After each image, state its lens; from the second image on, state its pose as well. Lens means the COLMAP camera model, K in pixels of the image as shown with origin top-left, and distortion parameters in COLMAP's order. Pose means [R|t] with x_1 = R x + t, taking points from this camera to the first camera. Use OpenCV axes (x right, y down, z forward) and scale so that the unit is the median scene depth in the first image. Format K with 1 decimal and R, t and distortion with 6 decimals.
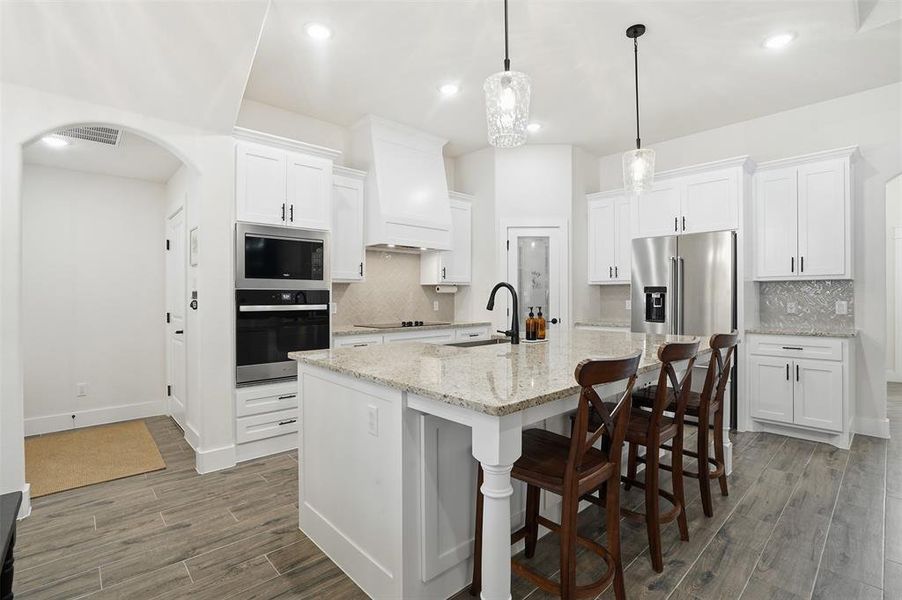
lens RADIAL K [[424.4, 0, 445.4], [0, 424.4, 293.3], [0, 0, 1]] dist [-0.045414, 0.015541]
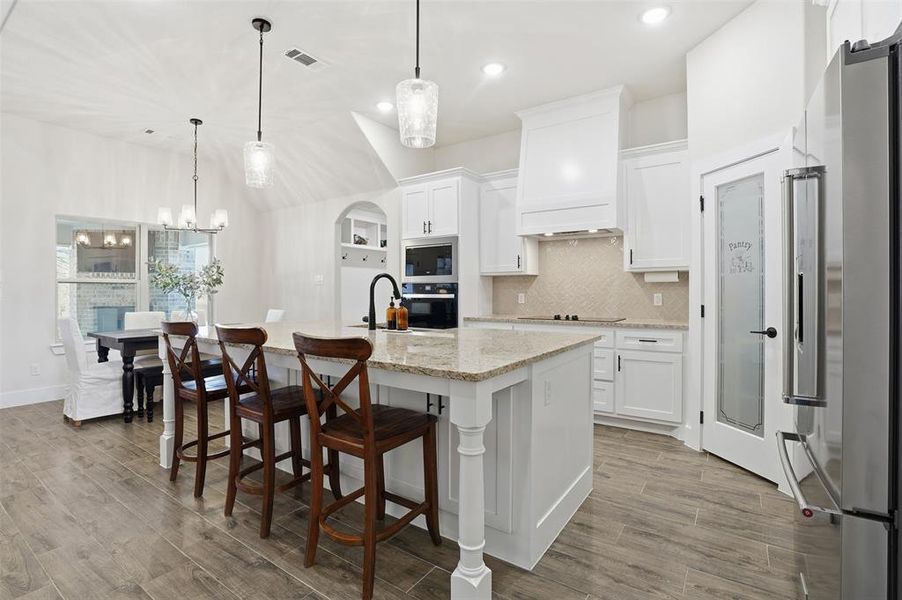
lens RADIAL K [[424.4, 0, 445.4], [0, 424.4, 293.3], [0, 0, 1]] dist [-0.045414, 0.015541]
pose [[0.216543, 0.006357, -0.976252, 0.905073], [0.008463, 0.999929, 0.008388, 0.012989], [0.976236, -0.010078, 0.216474, 0.676884]]
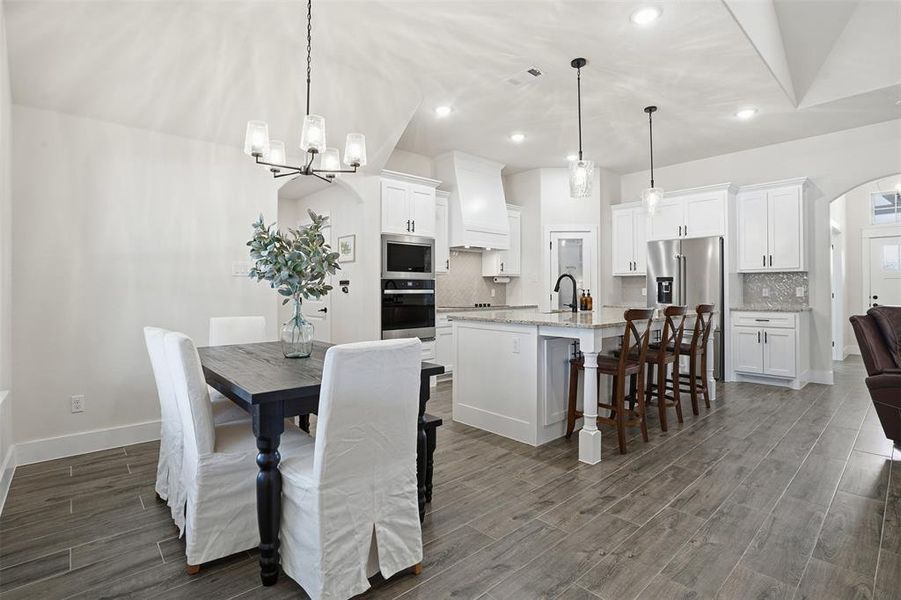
lens RADIAL K [[436.2, 0, 452.4], [0, 436.2, 284.5], [0, 0, 1]] dist [-0.025423, 0.000787]
pose [[0.999998, -0.001808, 0.000429, -0.208916], [0.001810, 0.999987, -0.004809, 0.015332], [-0.000420, 0.004810, 0.999988, -0.447988]]
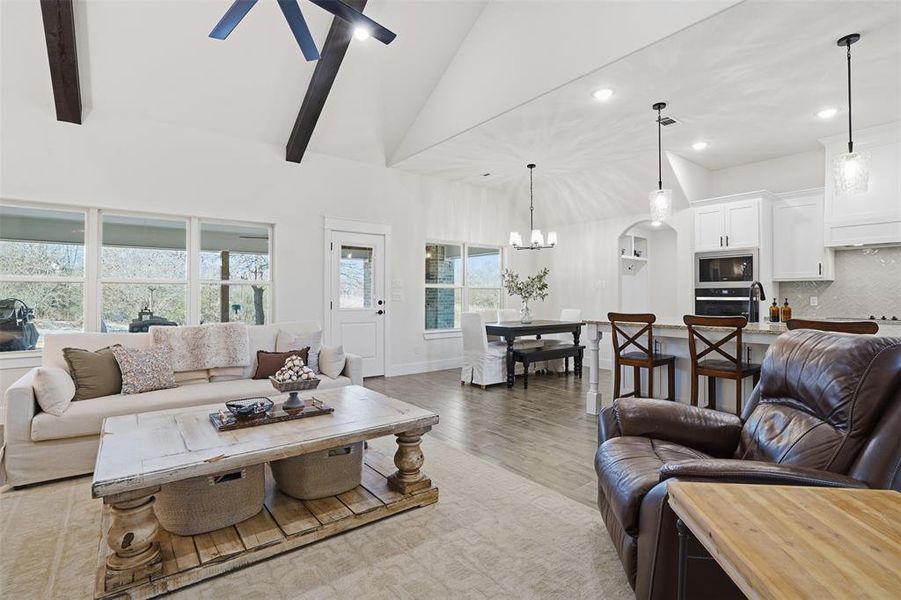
lens RADIAL K [[426.4, 0, 445.5], [0, 426.4, 290.8], [0, 0, 1]] dist [-0.060884, 0.024900]
pose [[-0.090046, -0.009082, -0.995896, 1.218142], [0.005705, 0.999937, -0.009634, 0.011679], [0.995921, -0.006549, -0.089989, 0.048289]]
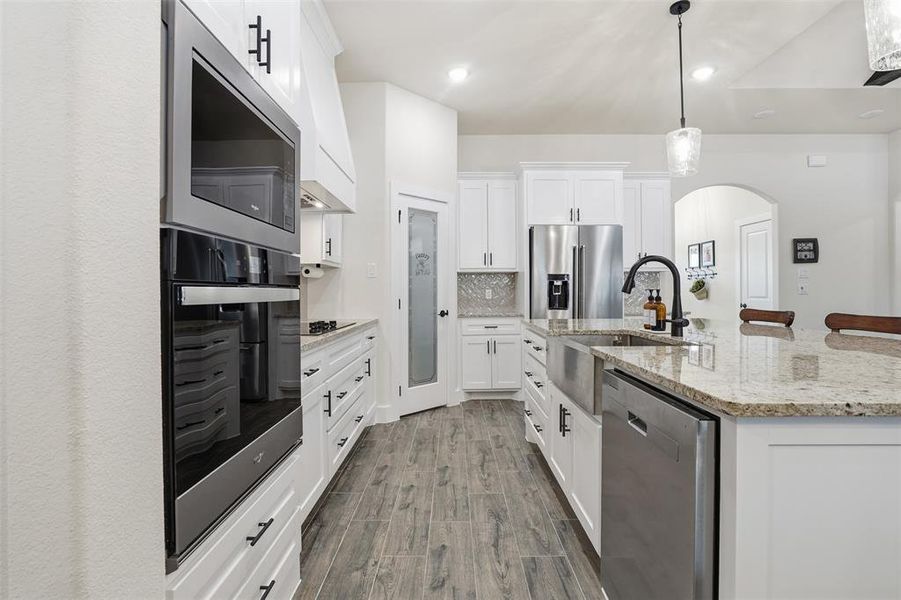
lens RADIAL K [[426.4, 0, 445.5], [0, 426.4, 290.8], [0, 0, 1]] dist [-0.060884, 0.024900]
pose [[0.691379, 0.000614, 0.722492, -0.476585], [-0.001479, 0.999999, 0.000564, 0.027207], [-0.722491, -0.001458, 0.691379, 0.556262]]
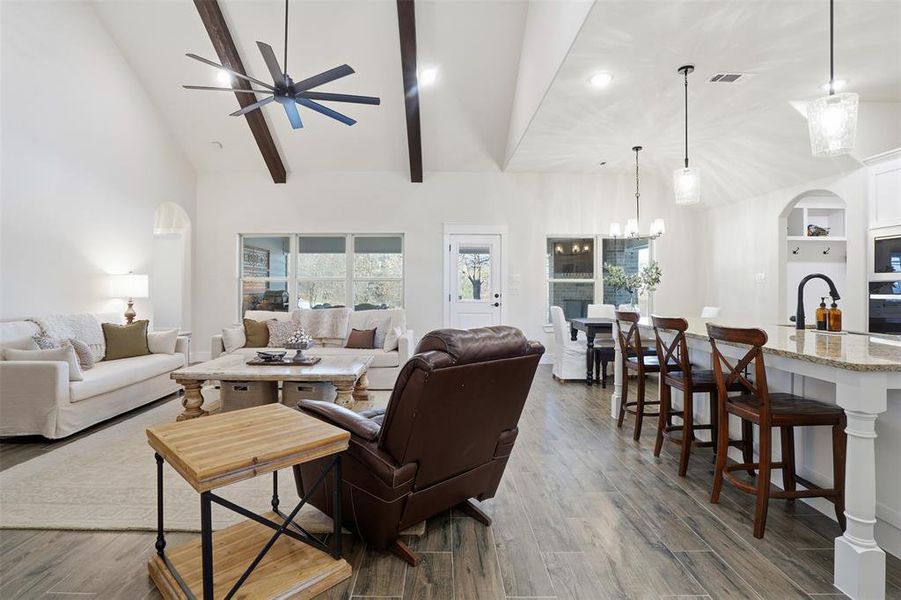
lens RADIAL K [[445.1, 0, 445.4], [0, 445.1, 285.7], [0, 0, 1]] dist [-0.064621, 0.029836]
pose [[-0.669787, -0.003481, -0.742545, 1.159312], [0.001836, 0.999978, -0.006344, 0.007598], [0.742551, -0.005612, -0.669766, 0.762428]]
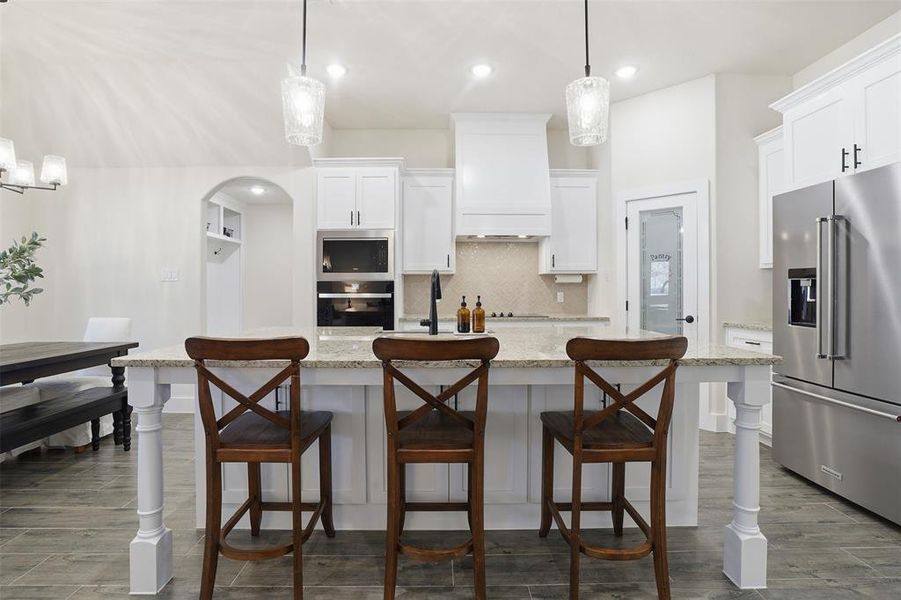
lens RADIAL K [[426.4, 0, 445.5], [0, 426.4, 290.8], [0, 0, 1]] dist [-0.060884, 0.024900]
pose [[0.745809, 0.001234, -0.666158, 0.580477], [0.004989, 0.999960, 0.007439, 0.011133], [0.666141, -0.008872, 0.745773, 0.224875]]
